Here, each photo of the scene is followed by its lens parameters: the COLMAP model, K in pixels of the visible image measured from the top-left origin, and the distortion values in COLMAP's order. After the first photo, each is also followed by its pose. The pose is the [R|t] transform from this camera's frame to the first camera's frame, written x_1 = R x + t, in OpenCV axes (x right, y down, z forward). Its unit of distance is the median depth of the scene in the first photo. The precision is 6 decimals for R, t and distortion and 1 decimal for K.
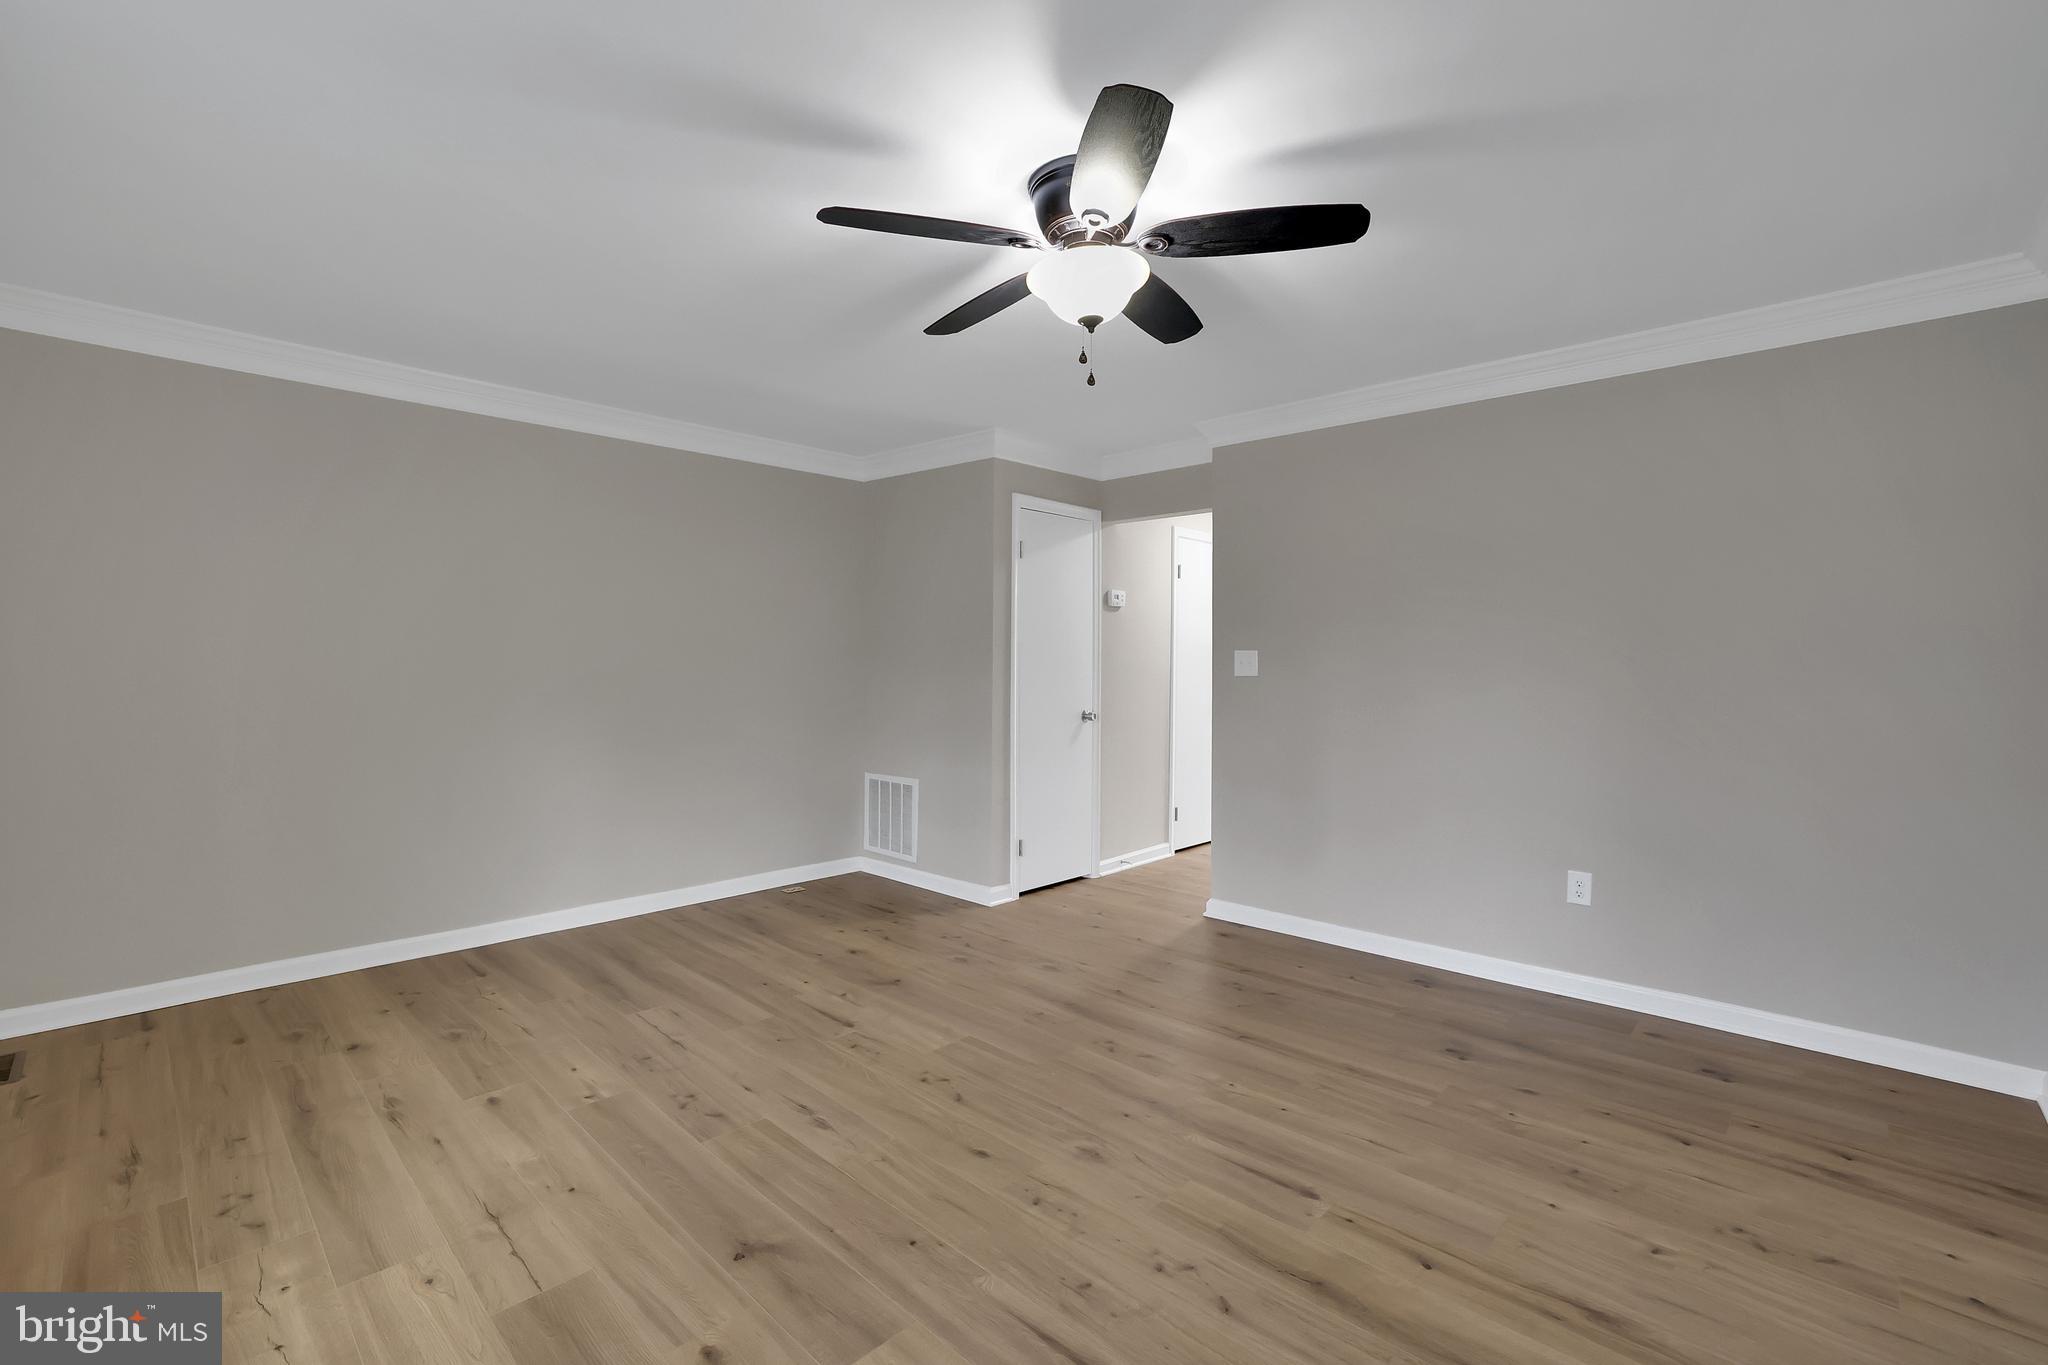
lens RADIAL K [[908.2, 0, 1016.2], [0, 908.2, 681.0], [0, 0, 1]] dist [-0.054967, 0.022549]
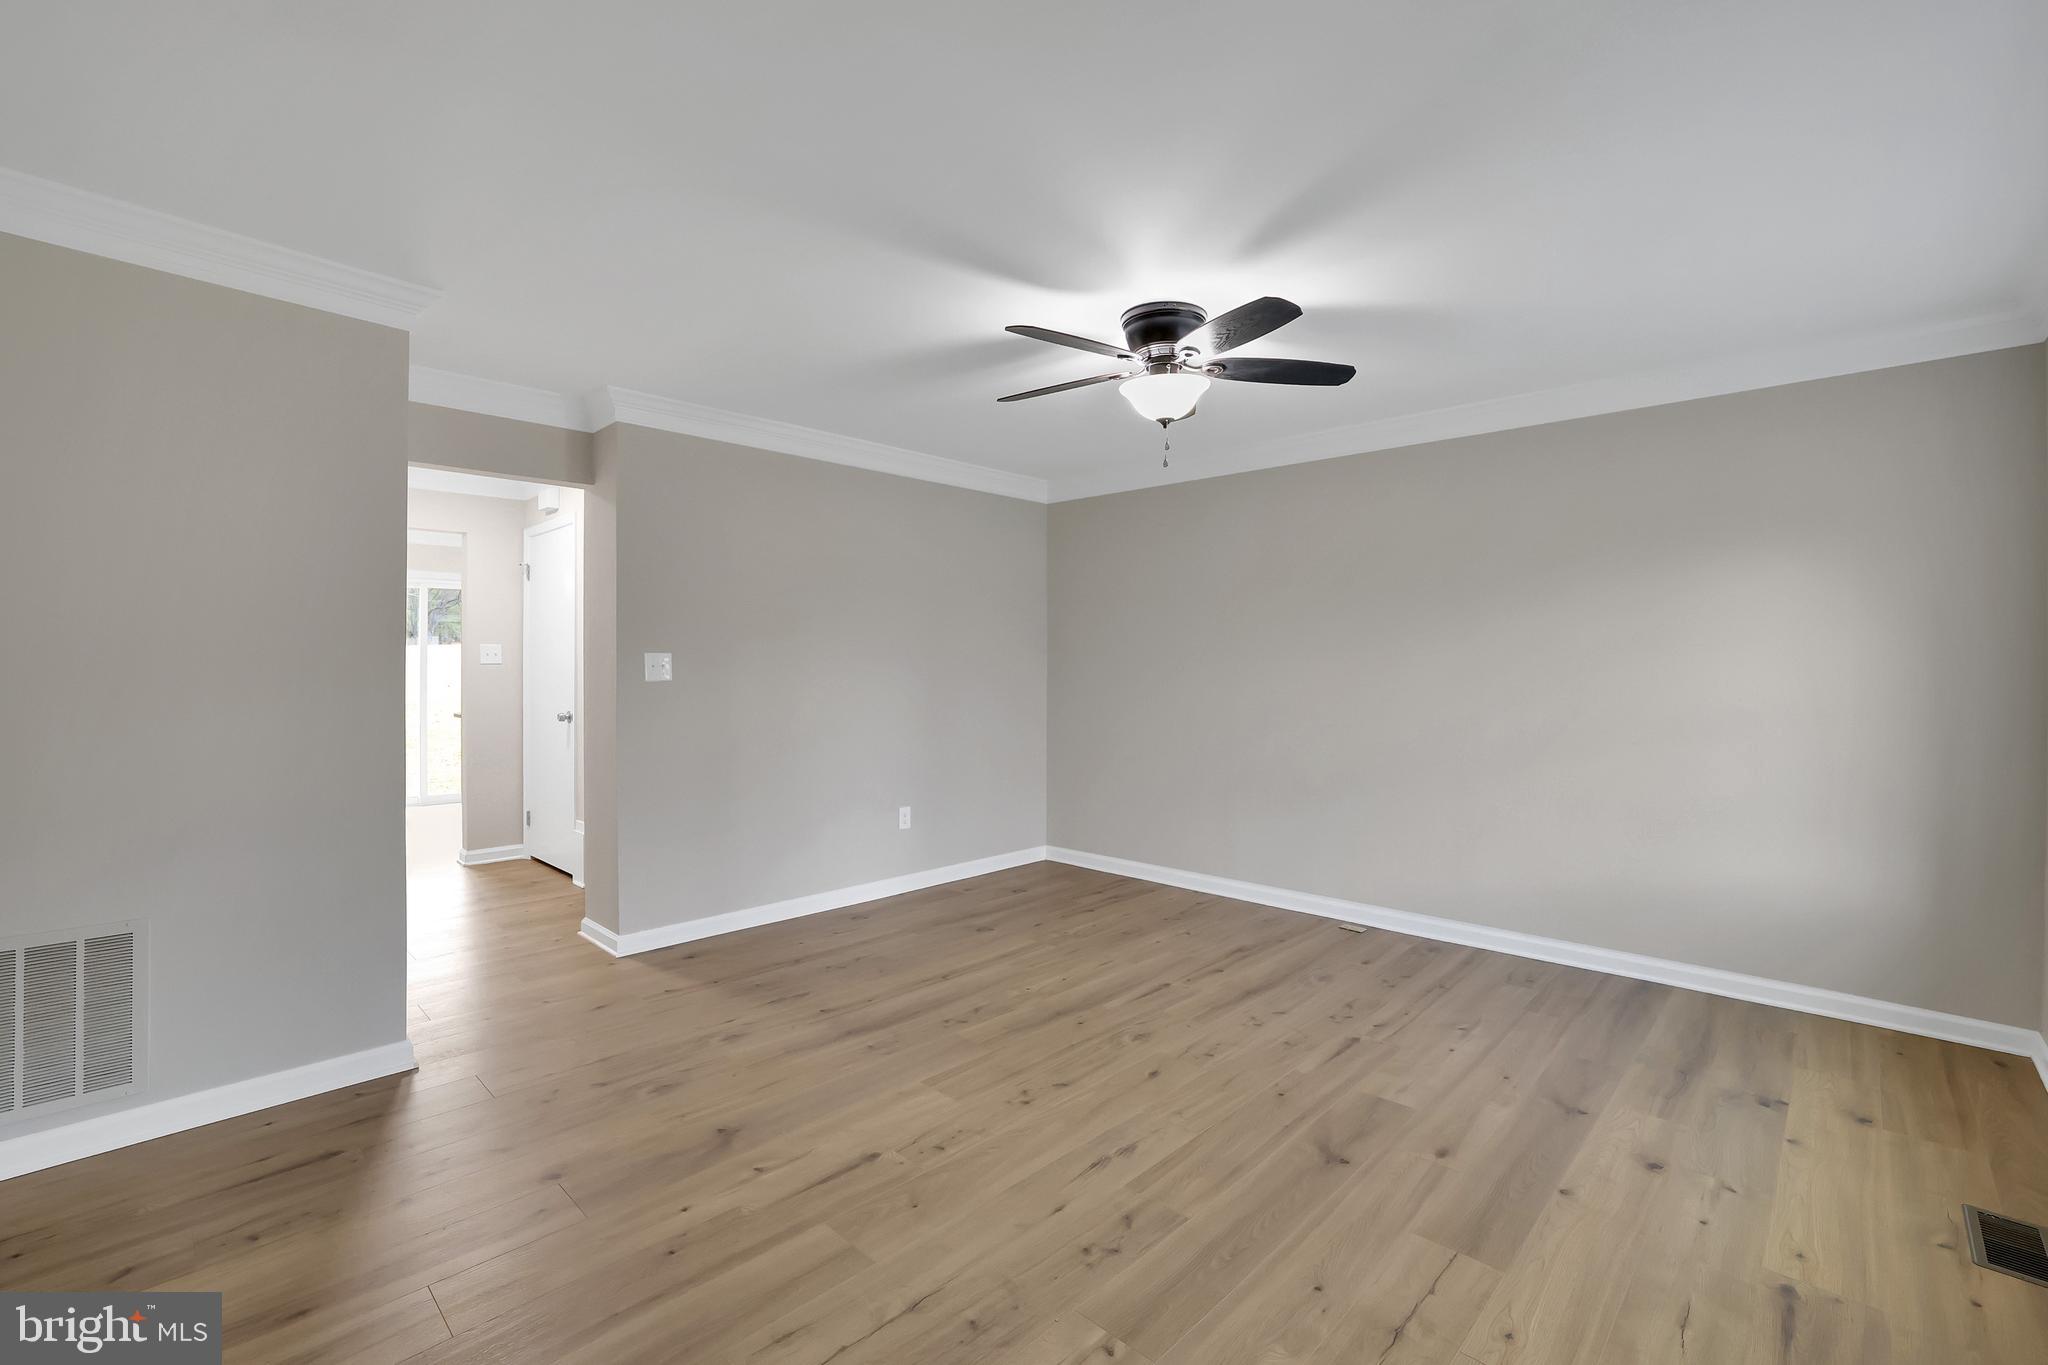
lens RADIAL K [[885.8, 0, 1024.0], [0, 885.8, 682.5], [0, 0, 1]] dist [-0.052179, 0.020285]
pose [[-0.009539, -0.023671, 0.999674, -0.999978], [0.017008, 0.999571, 0.023831, -0.029158], [-0.999810, 0.017230, -0.009132, 0.969506]]
